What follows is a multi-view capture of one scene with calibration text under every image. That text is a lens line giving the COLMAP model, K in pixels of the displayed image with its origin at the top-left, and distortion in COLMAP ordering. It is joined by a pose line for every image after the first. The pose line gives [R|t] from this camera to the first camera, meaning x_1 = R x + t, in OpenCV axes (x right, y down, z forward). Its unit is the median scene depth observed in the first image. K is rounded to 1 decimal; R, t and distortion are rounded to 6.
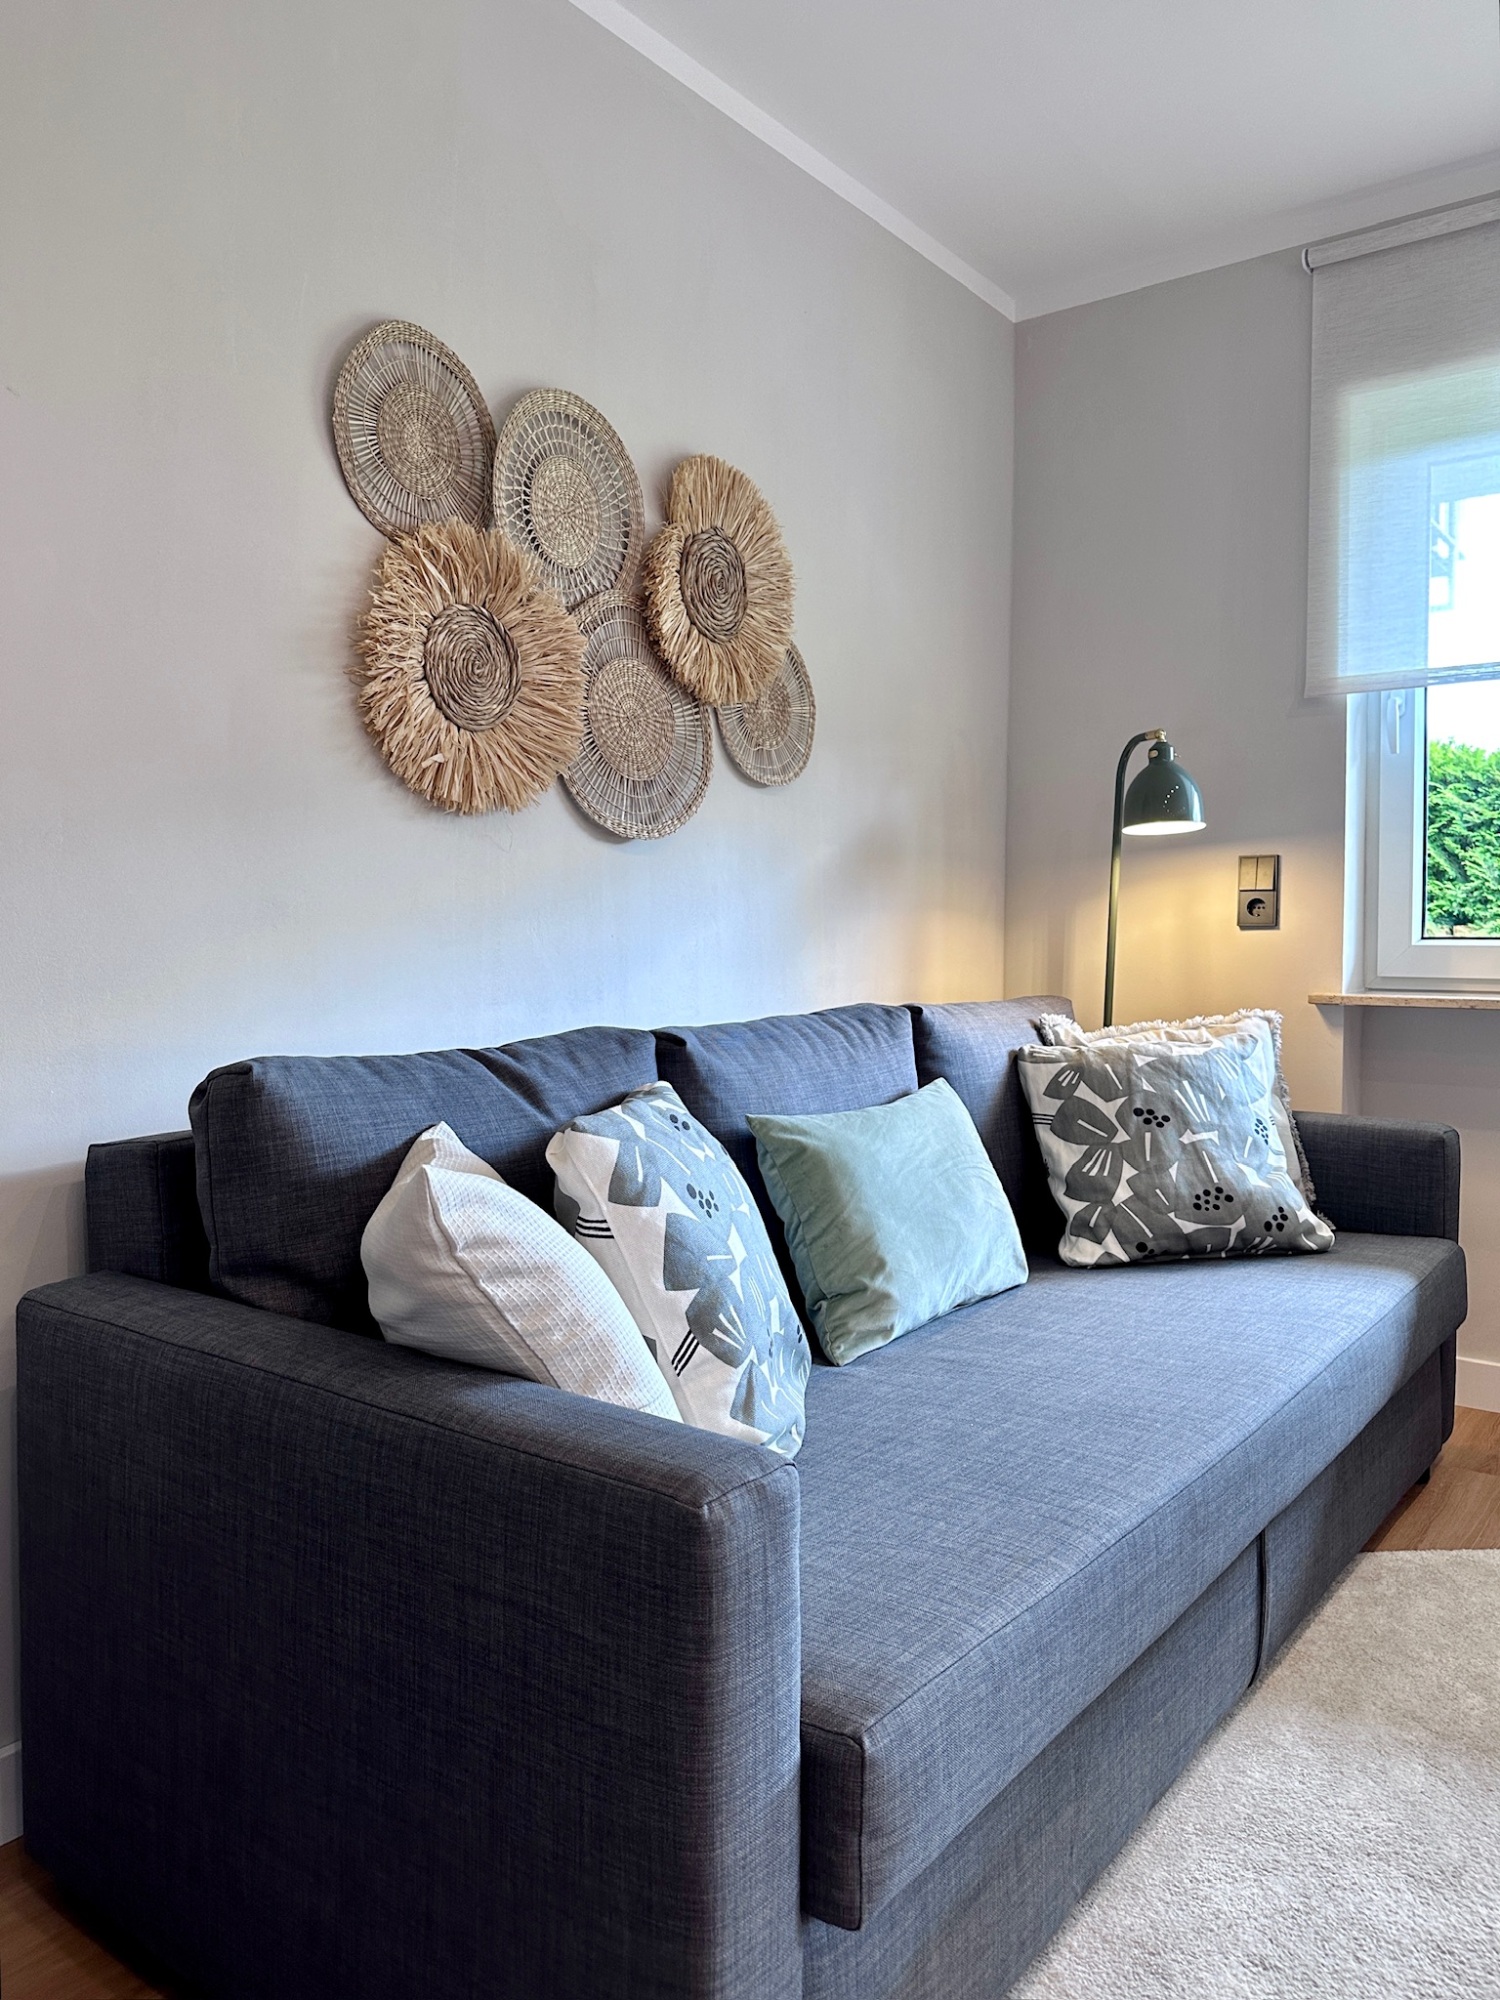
lens RADIAL K [[1390.7, 0, 750.0], [0, 1390.7, 1000.0], [0, 0, 1]] dist [0.007141, -0.000824]
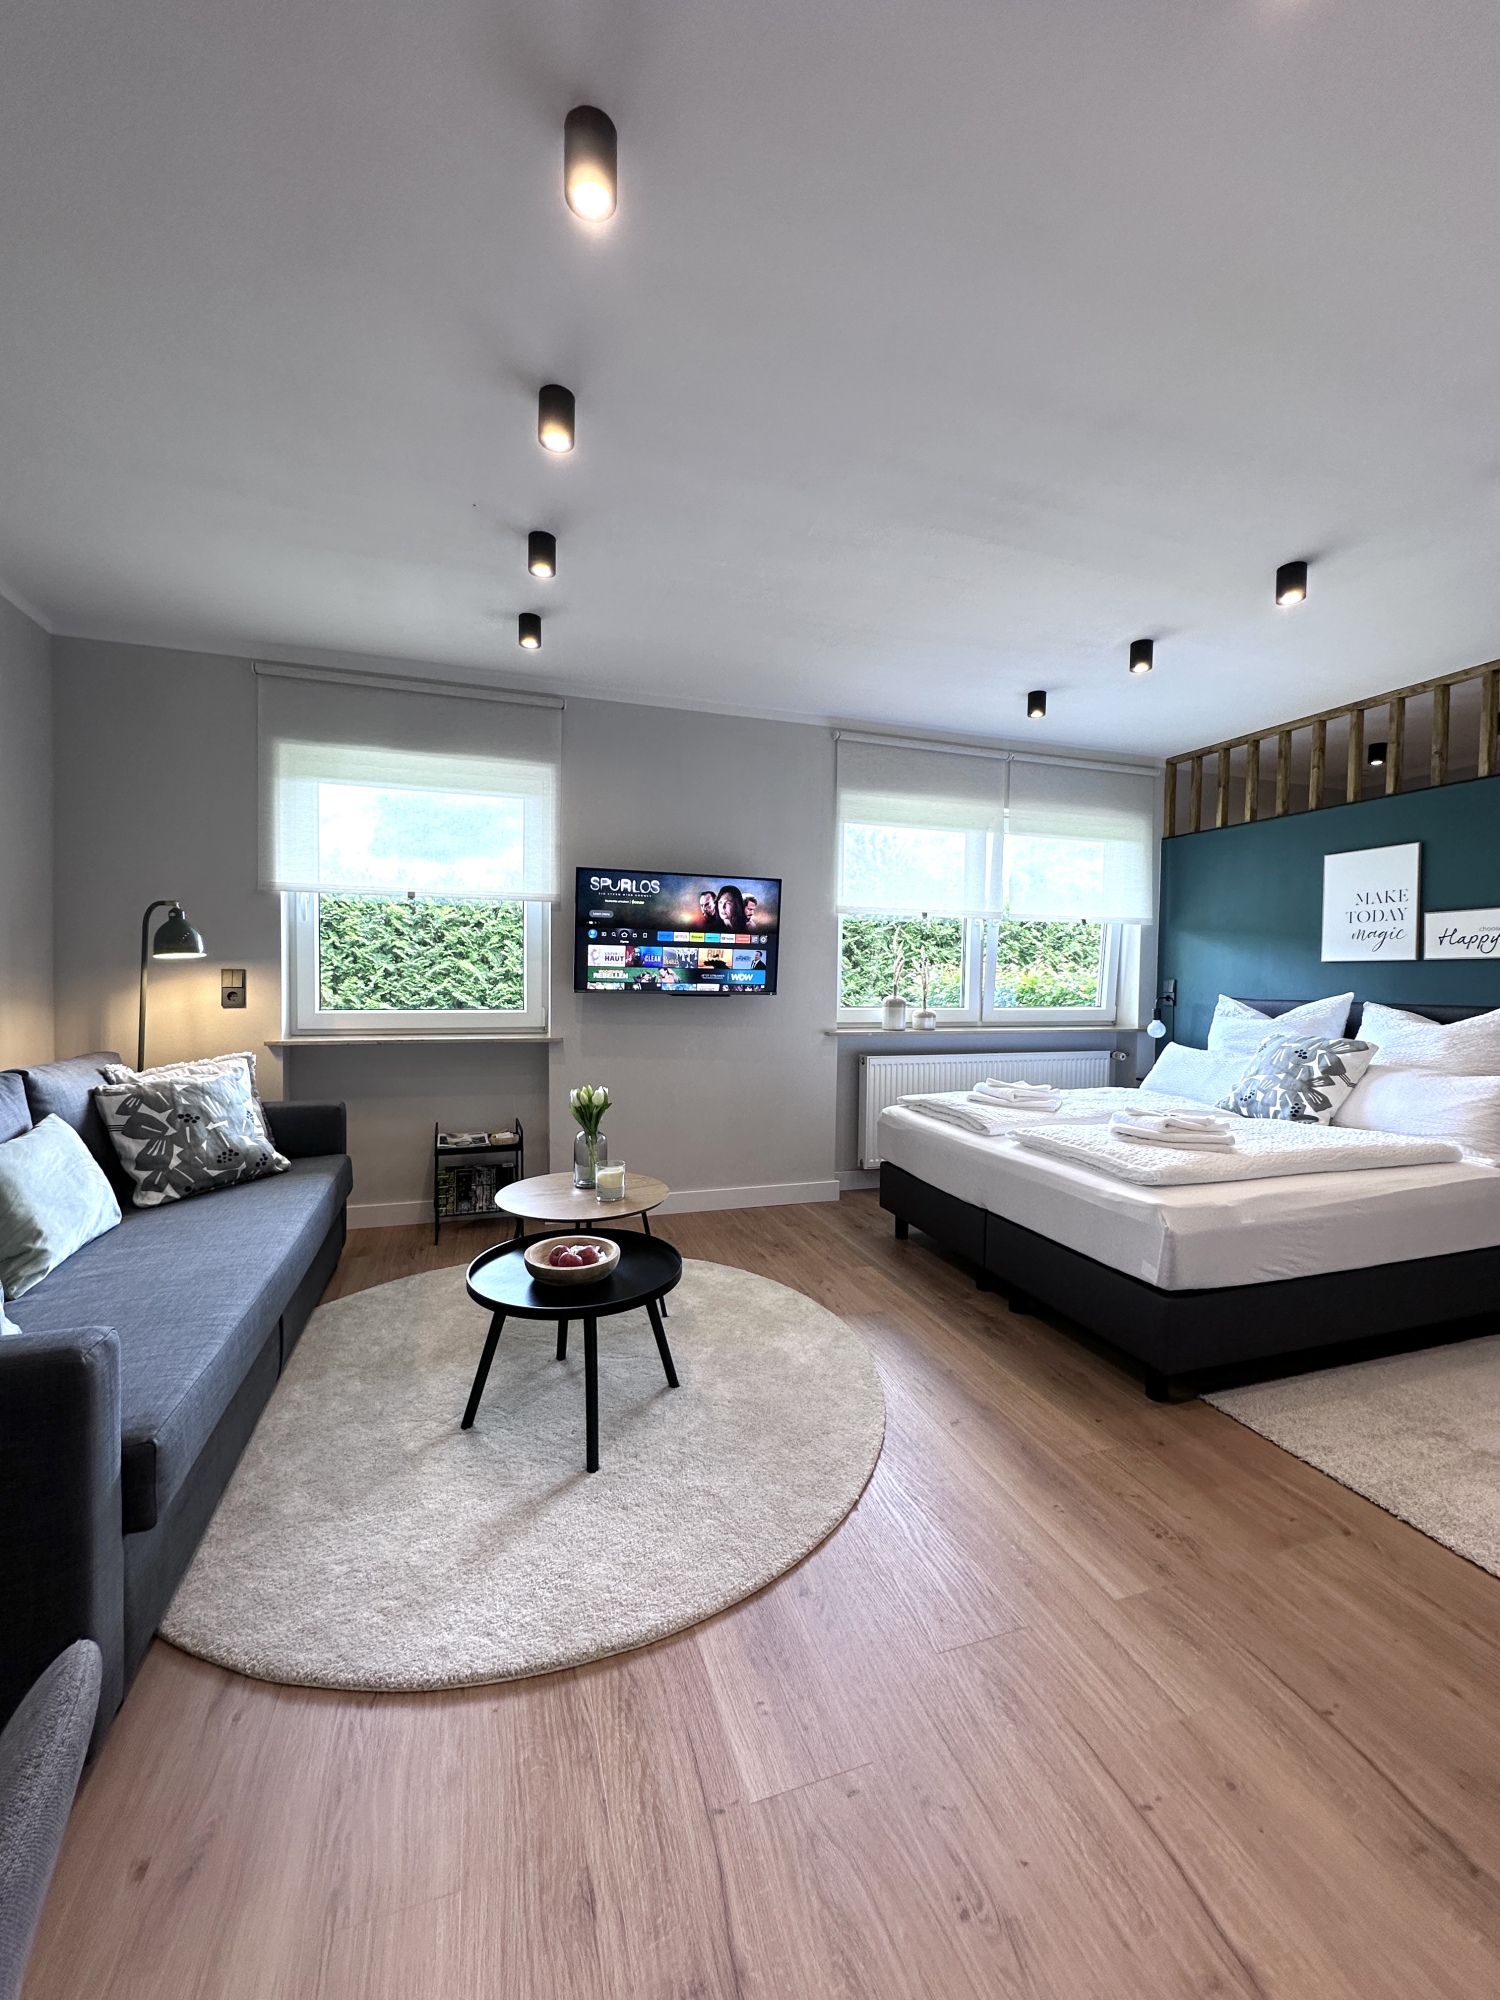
lens RADIAL K [[789.4, 0, 750.0], [0, 789.4, 1000.0], [0, 0, 1]] dist [-0.002193, 0.000067]
pose [[0.540161, -0.020907, 0.841302, -0.197207], [0.021949, 0.999701, 0.010750, -0.071330], [-0.841275, 0.012659, 0.540459, -0.213185]]
